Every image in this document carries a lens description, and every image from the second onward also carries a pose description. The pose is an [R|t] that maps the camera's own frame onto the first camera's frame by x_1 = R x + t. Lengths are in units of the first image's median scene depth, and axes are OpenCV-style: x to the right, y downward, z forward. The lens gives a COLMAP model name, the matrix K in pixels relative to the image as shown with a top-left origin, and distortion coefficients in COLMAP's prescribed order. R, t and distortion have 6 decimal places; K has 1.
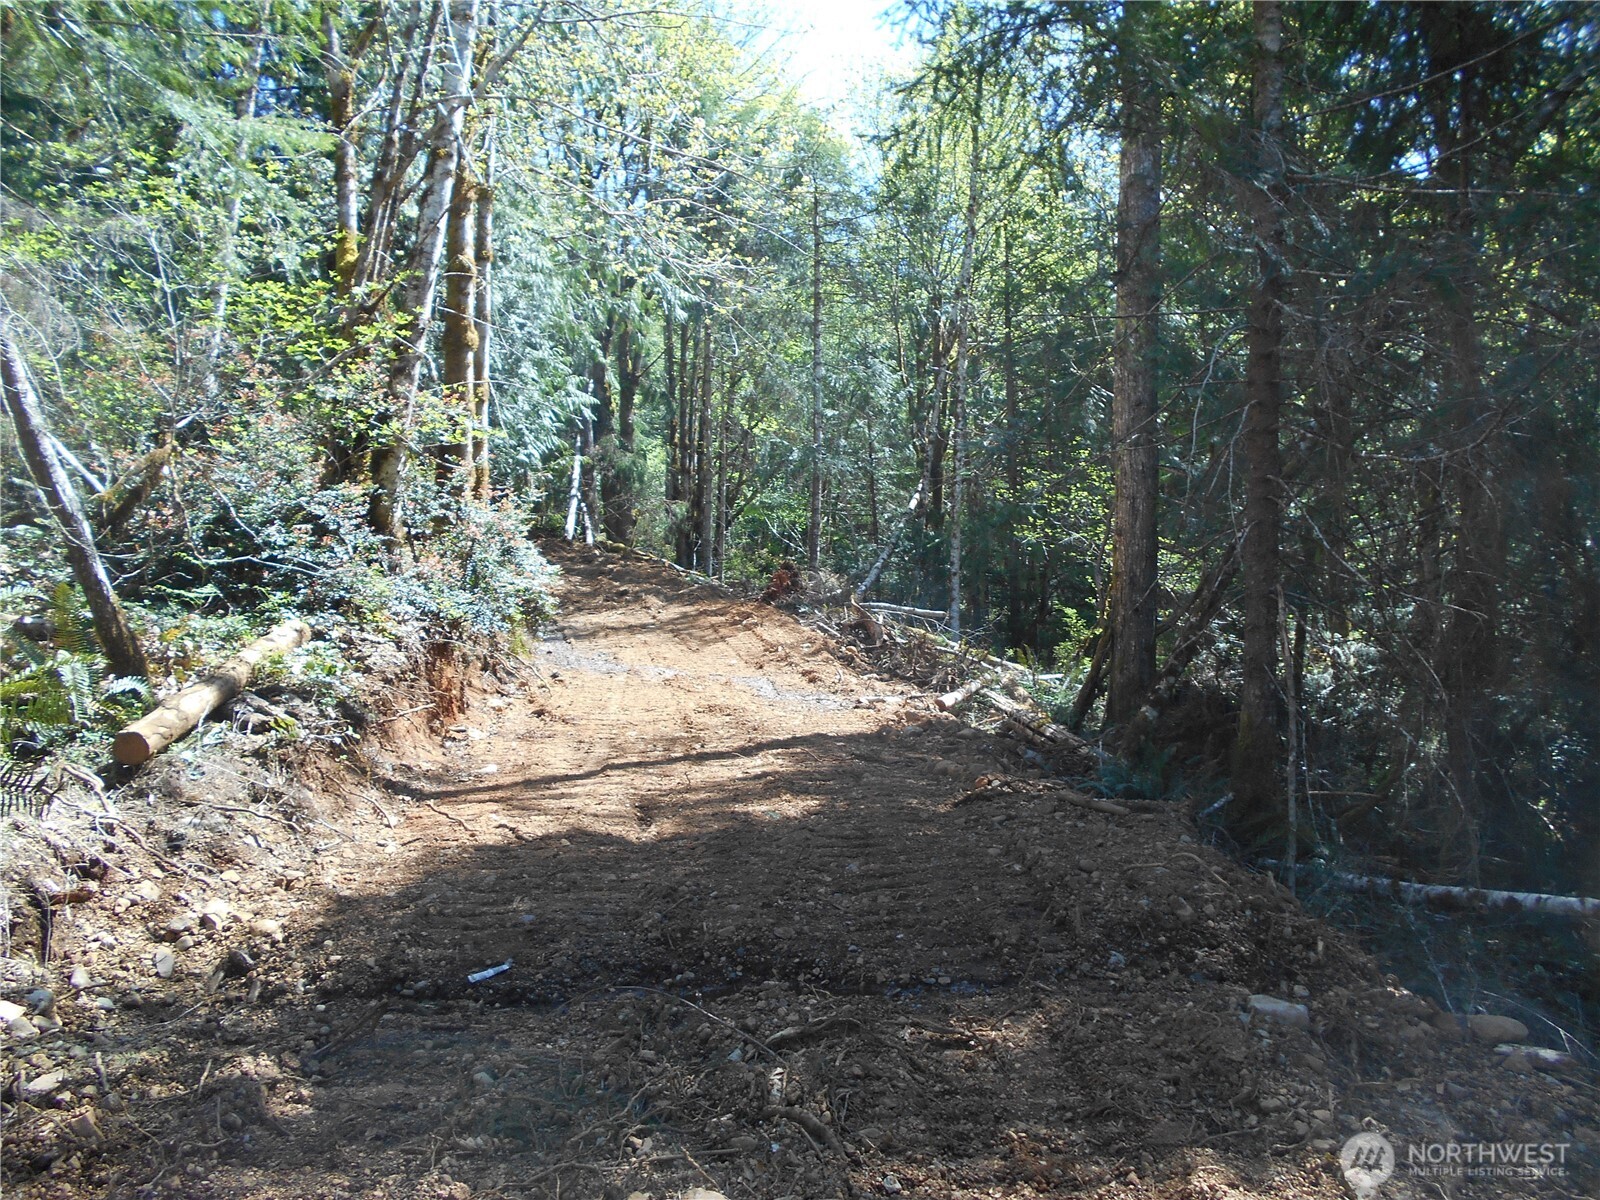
lens RADIAL K [[1214.6, 0, 799.0], [0, 1214.6, 598.2], [0, 0, 1]] dist [-0.051010, 0.002427]
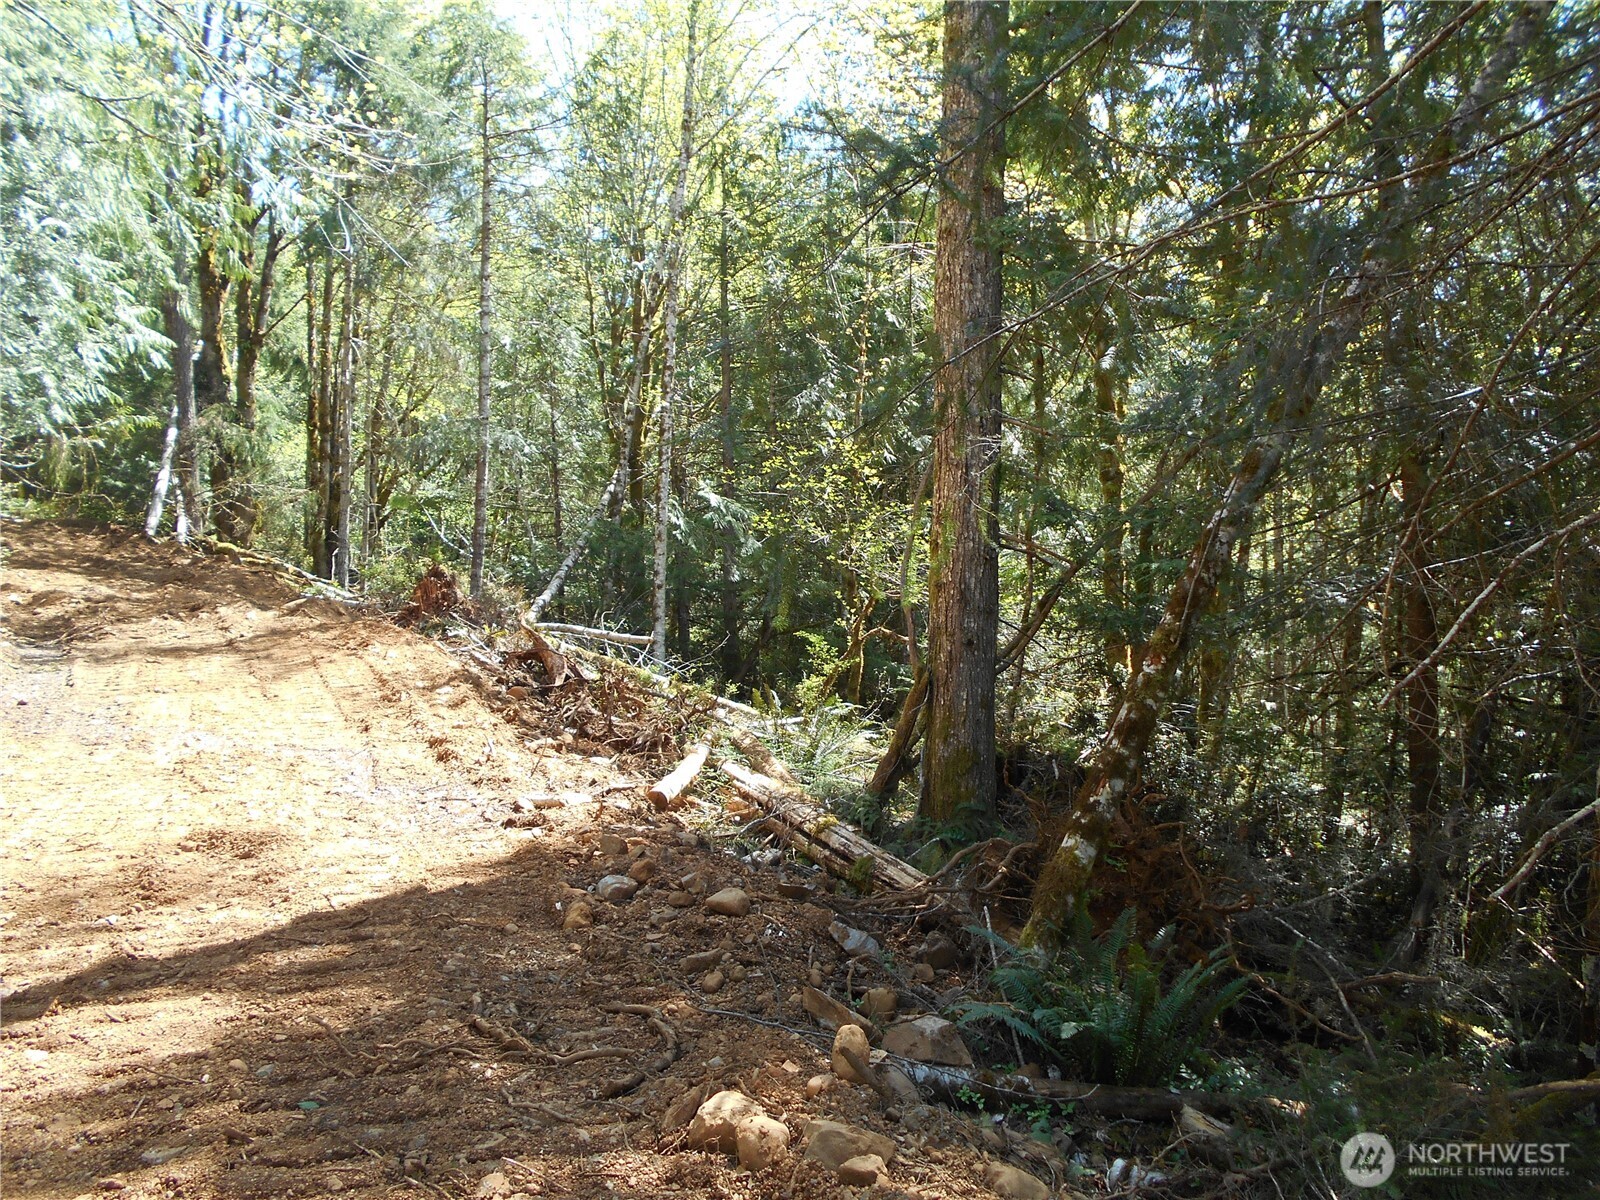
lens RADIAL K [[1214.6, 0, 798.8], [0, 1214.6, 601.0], [0, 0, 1]] dist [-0.051010, 0.002427]
pose [[0.967426, 0.007950, 0.253029, 0.019664], [-0.005350, 0.999926, -0.010961, -0.002621], [-0.253097, 0.009250, 0.967397, 0.250455]]
